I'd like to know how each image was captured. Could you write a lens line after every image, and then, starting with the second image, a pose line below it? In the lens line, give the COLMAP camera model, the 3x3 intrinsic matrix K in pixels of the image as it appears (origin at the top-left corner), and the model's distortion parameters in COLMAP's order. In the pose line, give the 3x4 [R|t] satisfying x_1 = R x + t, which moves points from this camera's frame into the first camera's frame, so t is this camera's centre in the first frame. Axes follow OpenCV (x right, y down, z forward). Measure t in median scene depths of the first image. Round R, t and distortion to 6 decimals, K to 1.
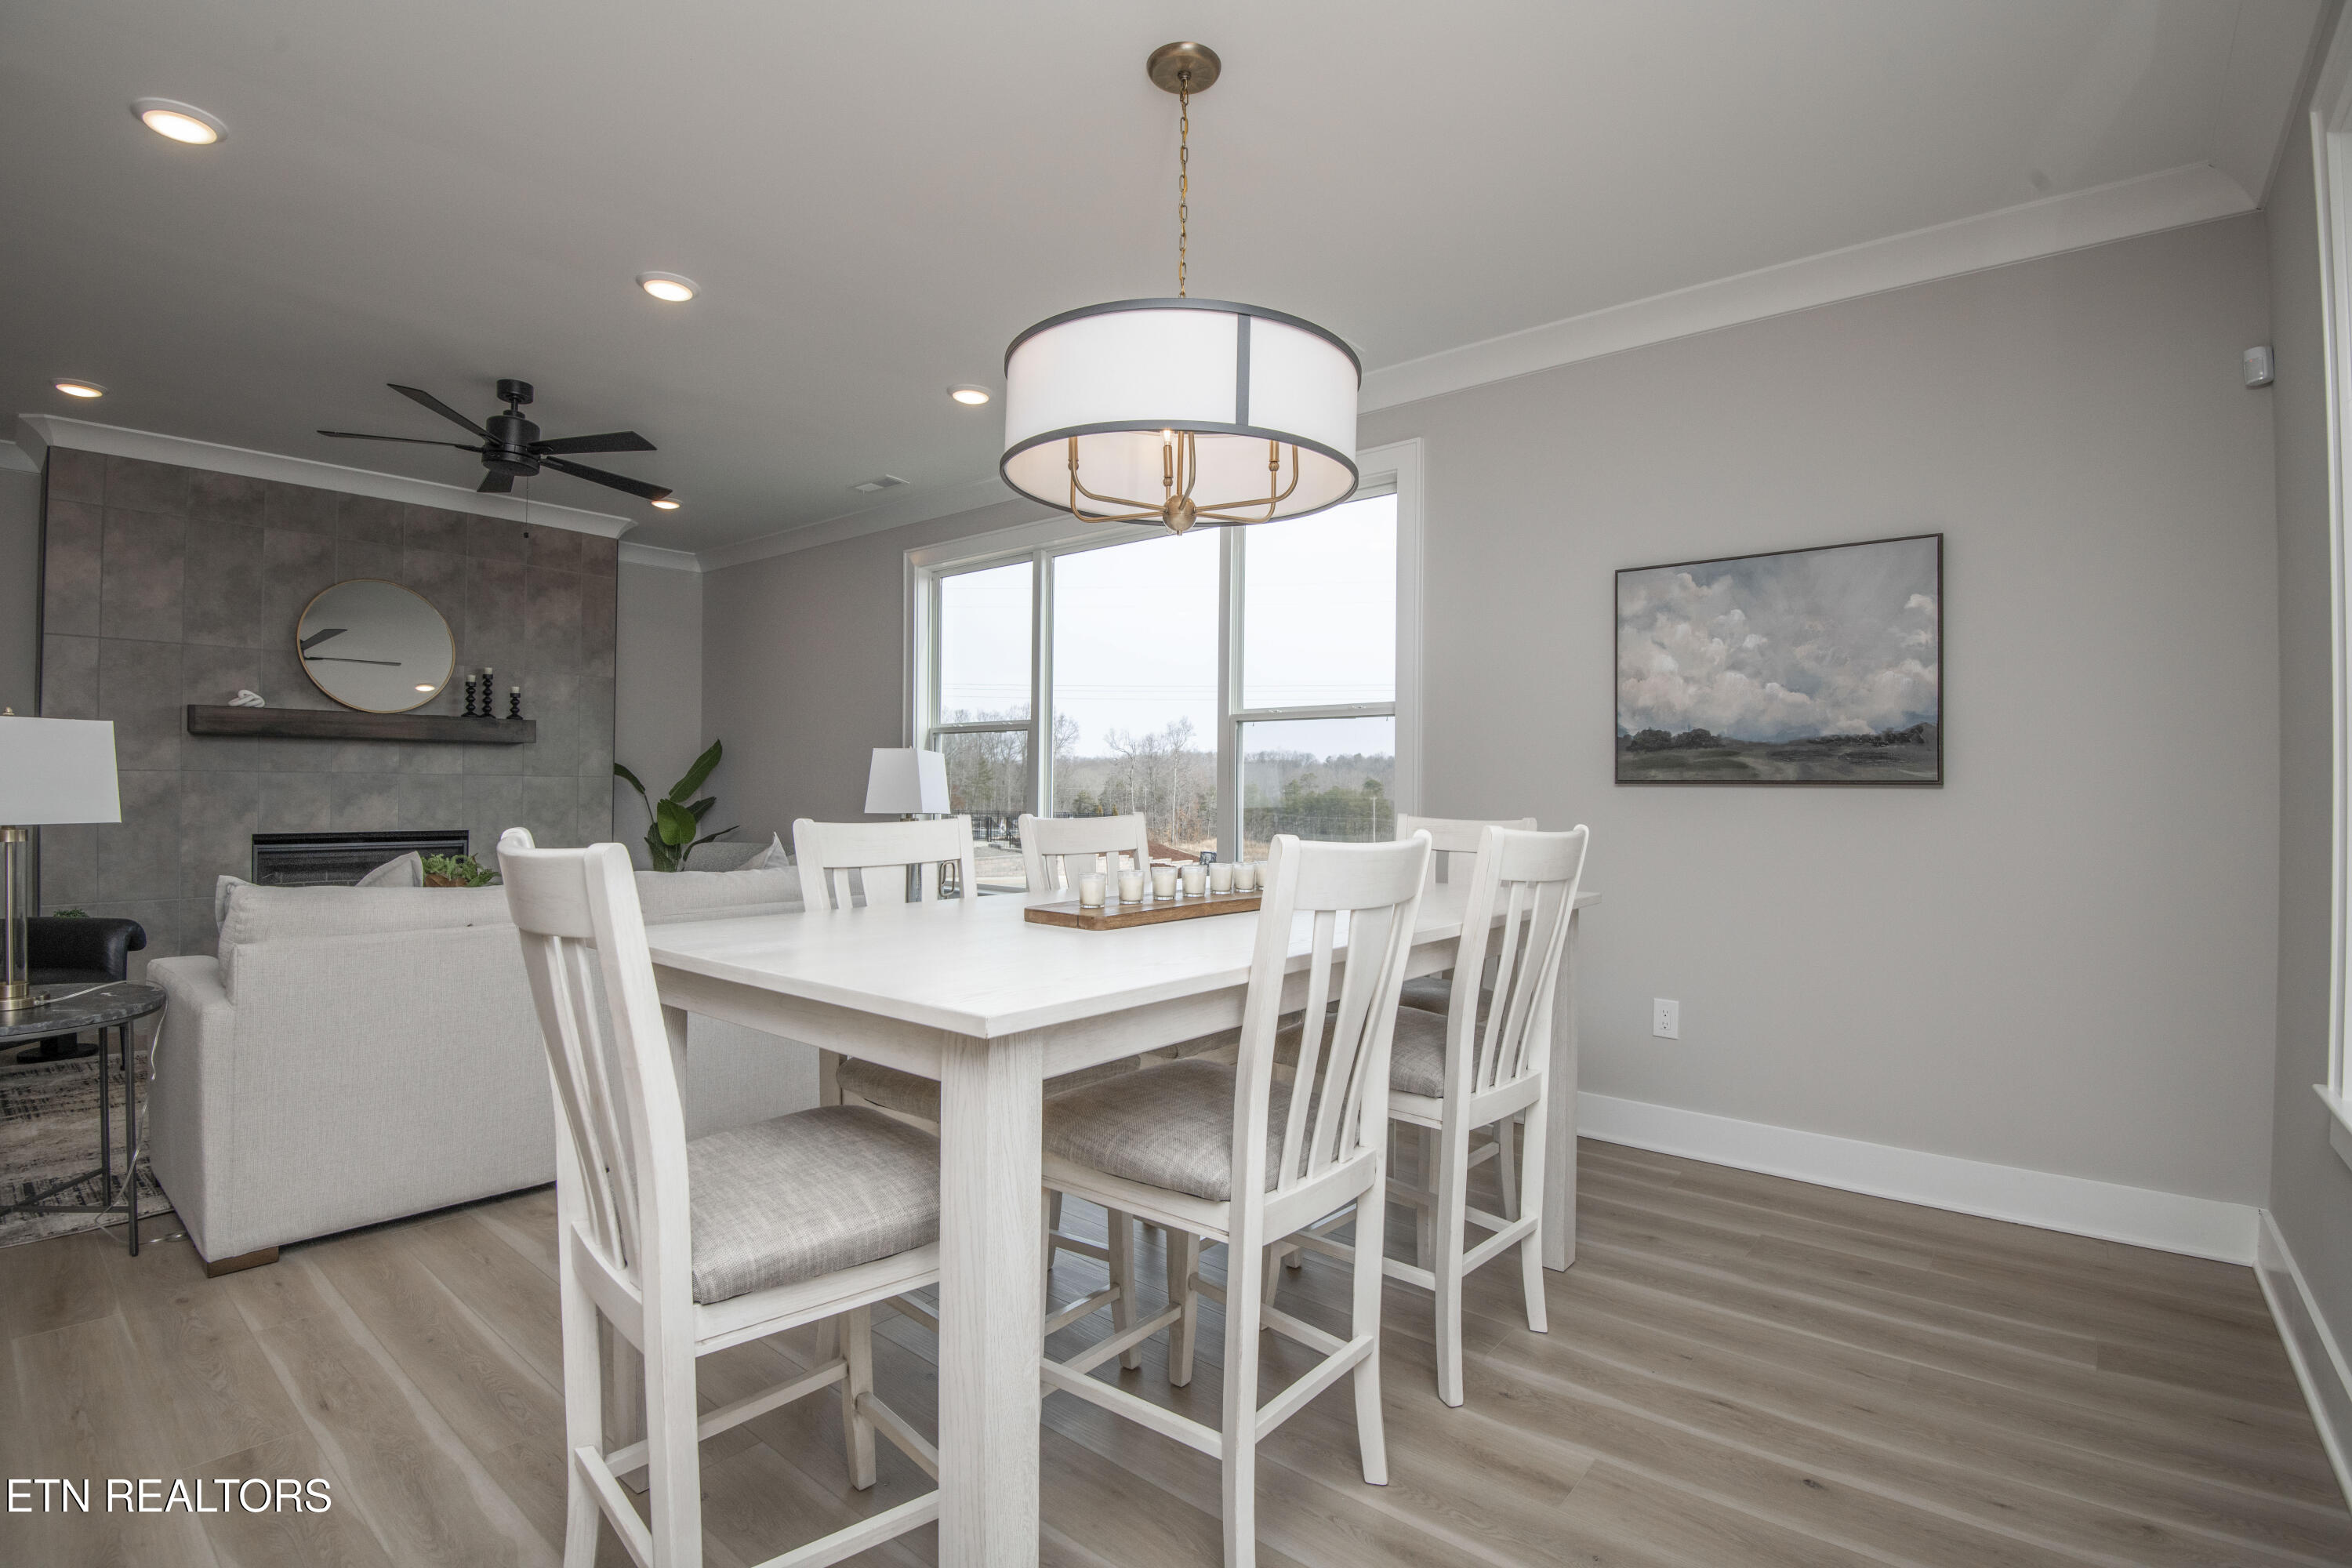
lens RADIAL K [[1086.6, 0, 1179.4], [0, 1086.6, 800.9], [0, 0, 1]] dist [-0.035473, -0.003535]
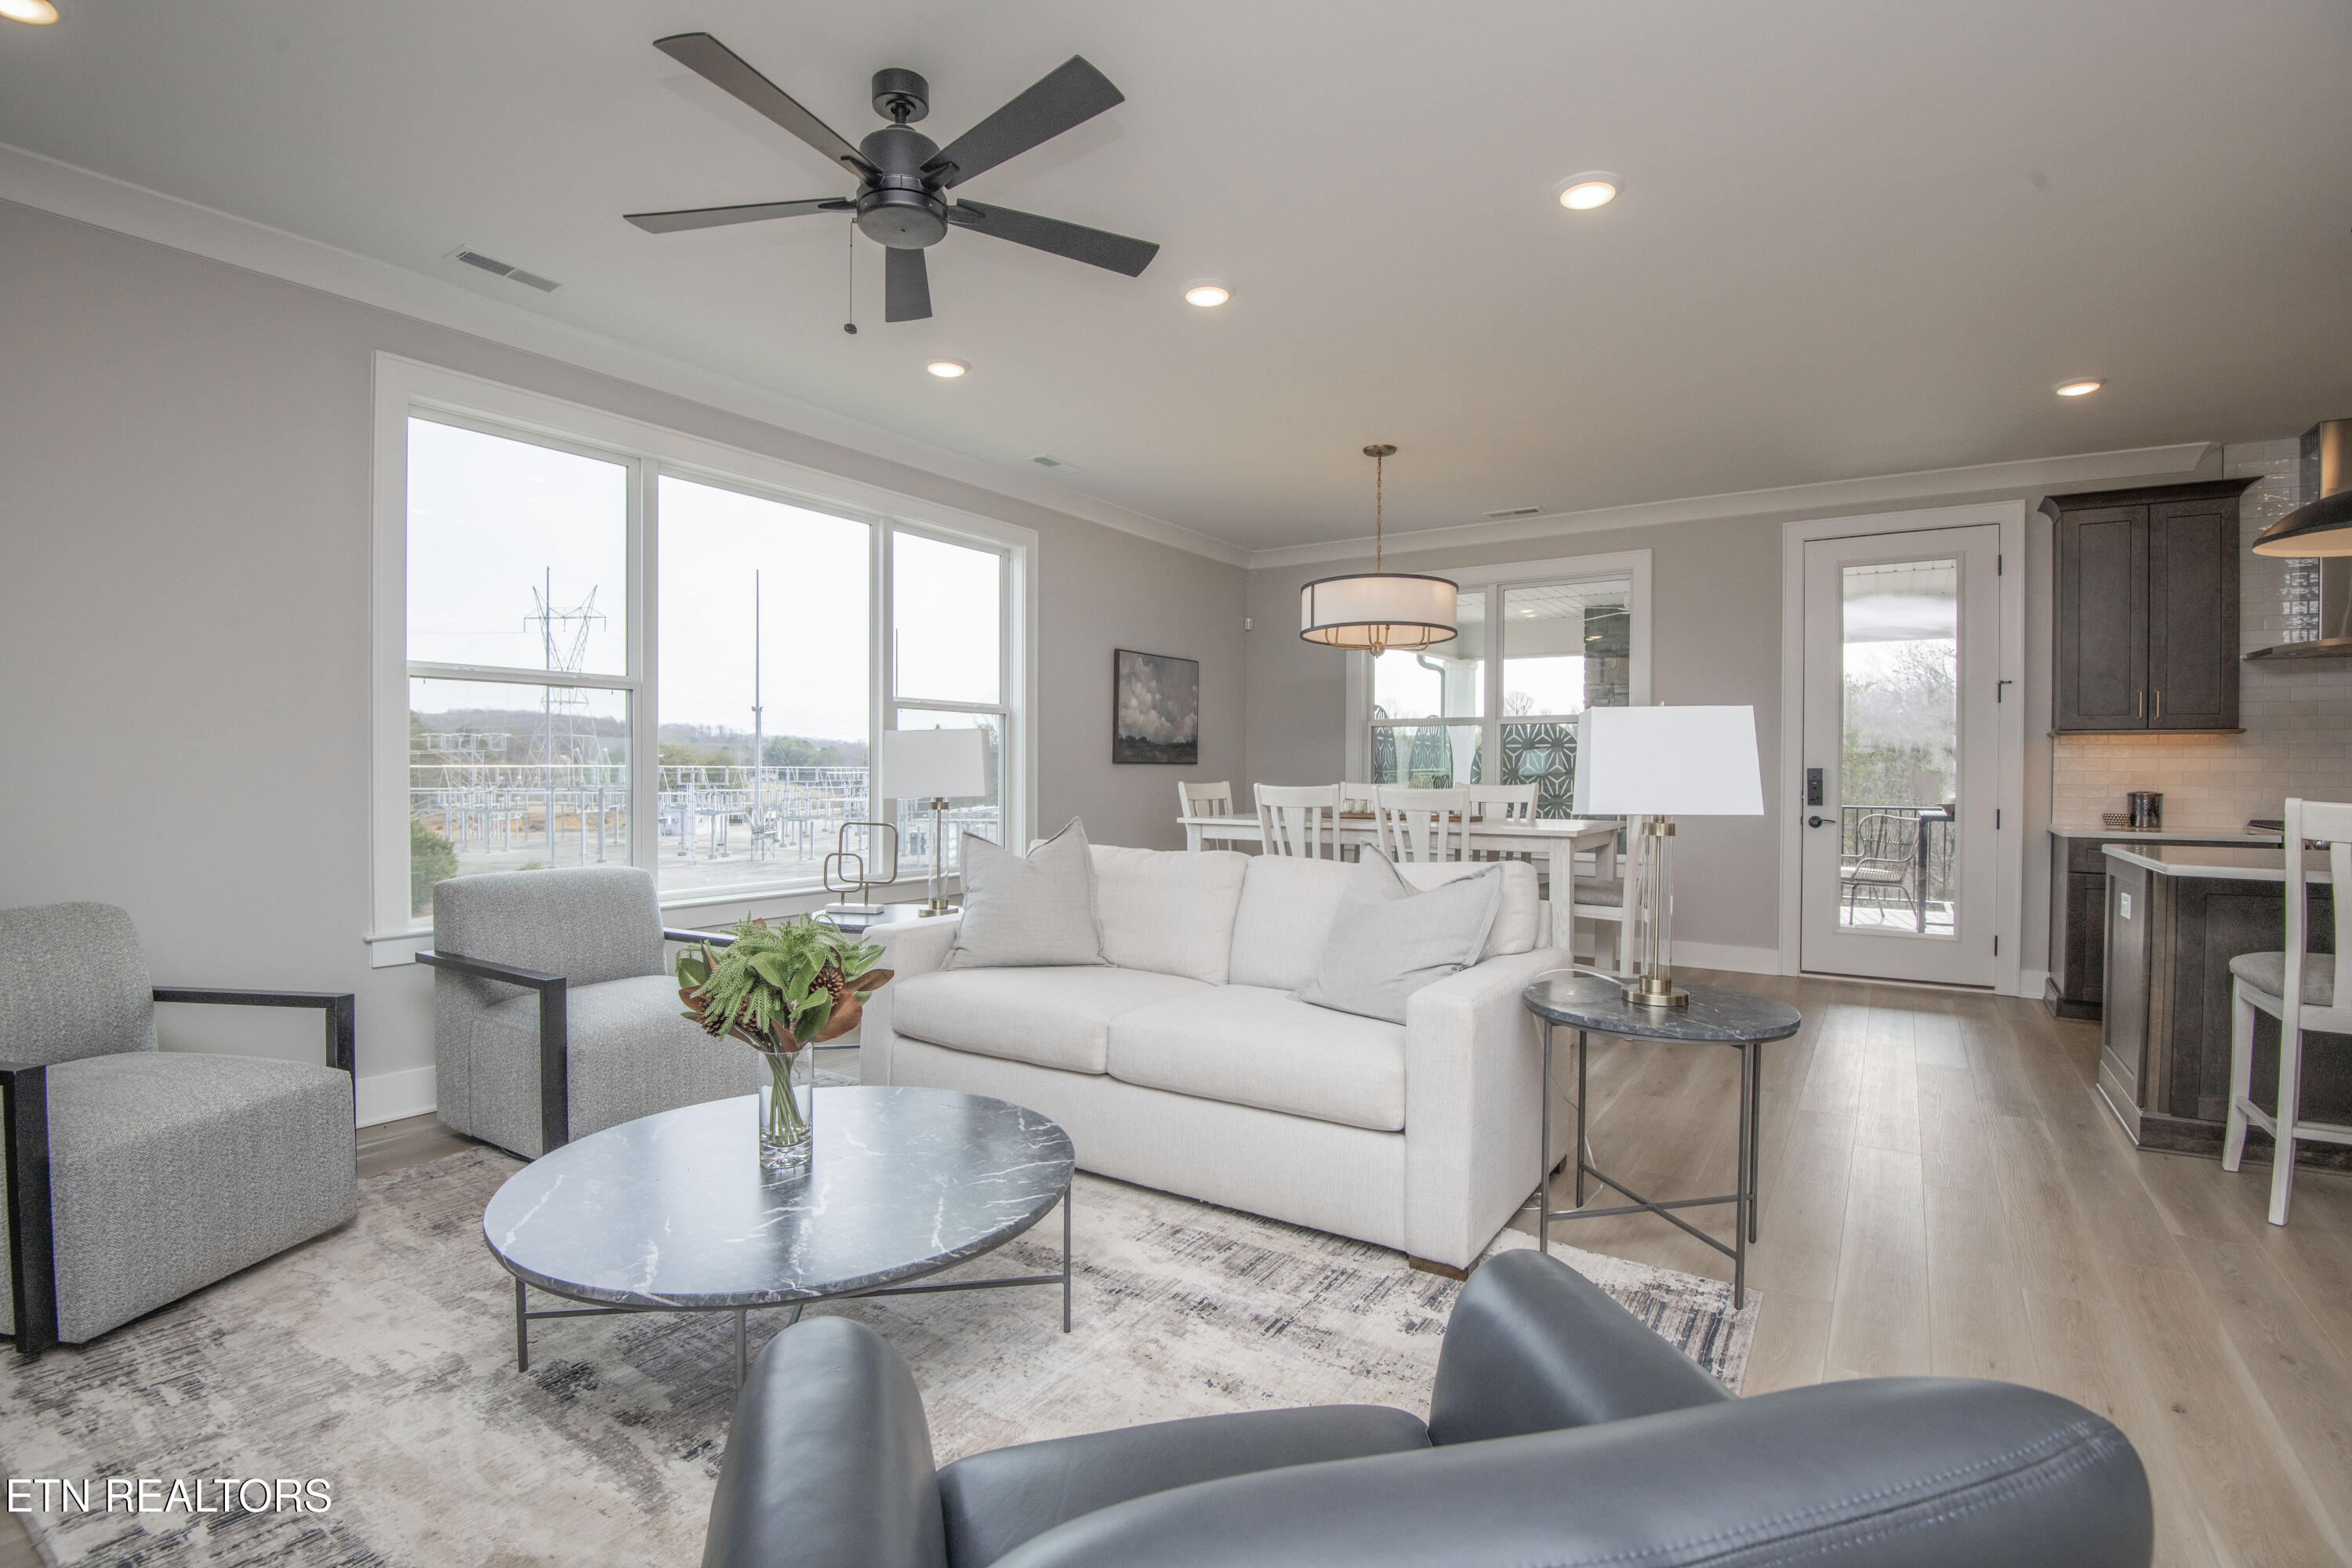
lens RADIAL K [[1086.6, 0, 1189.8], [0, 1086.6, 779.5], [0, 0, 1]] dist [-0.035473, -0.003535]
pose [[-0.107297, -0.016043, 0.994098, -0.944816], [0.001873, 0.999865, 0.016338, -0.011037], [-0.994225, 0.003615, -0.107252, 0.679990]]
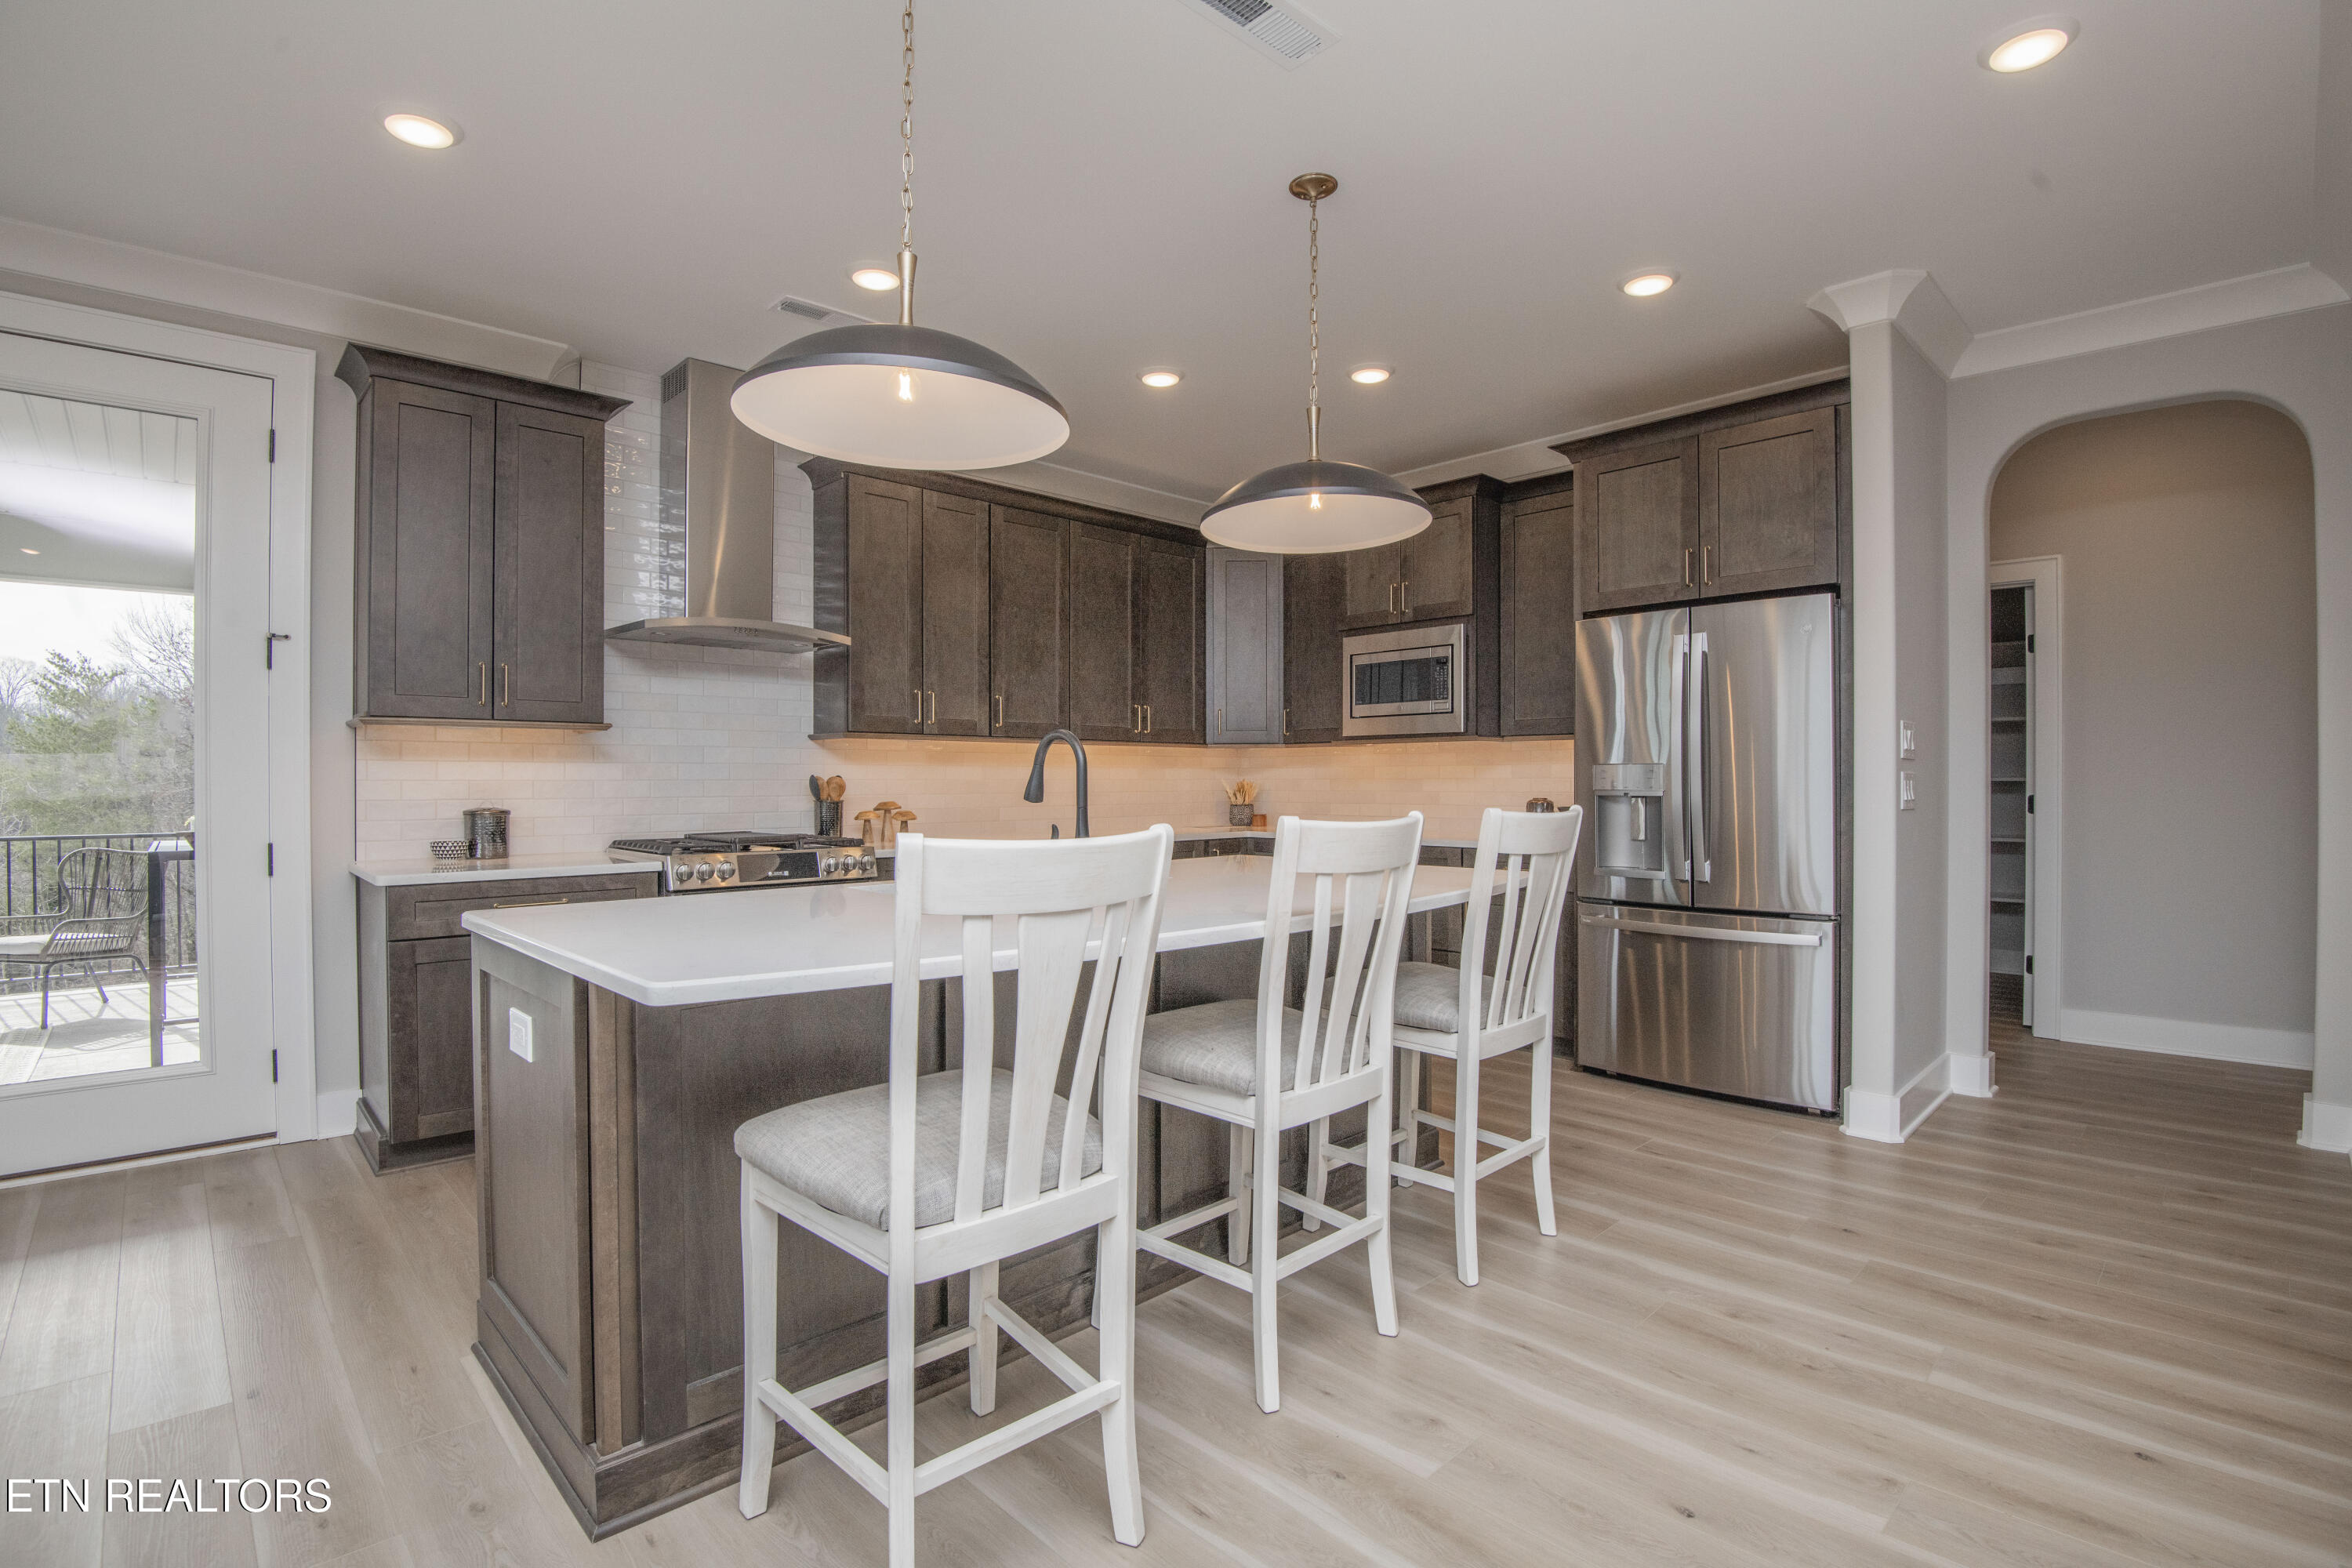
lens RADIAL K [[1086.6, 0, 1195.0], [0, 1086.6, 786.4], [0, 0, 1]] dist [-0.035473, -0.003535]
pose [[-0.995095, -0.005656, 0.098762, -0.616720], [-0.004332, 0.999898, 0.013620, -0.008516], [-0.098829, 0.013126, -0.995018, 0.361985]]
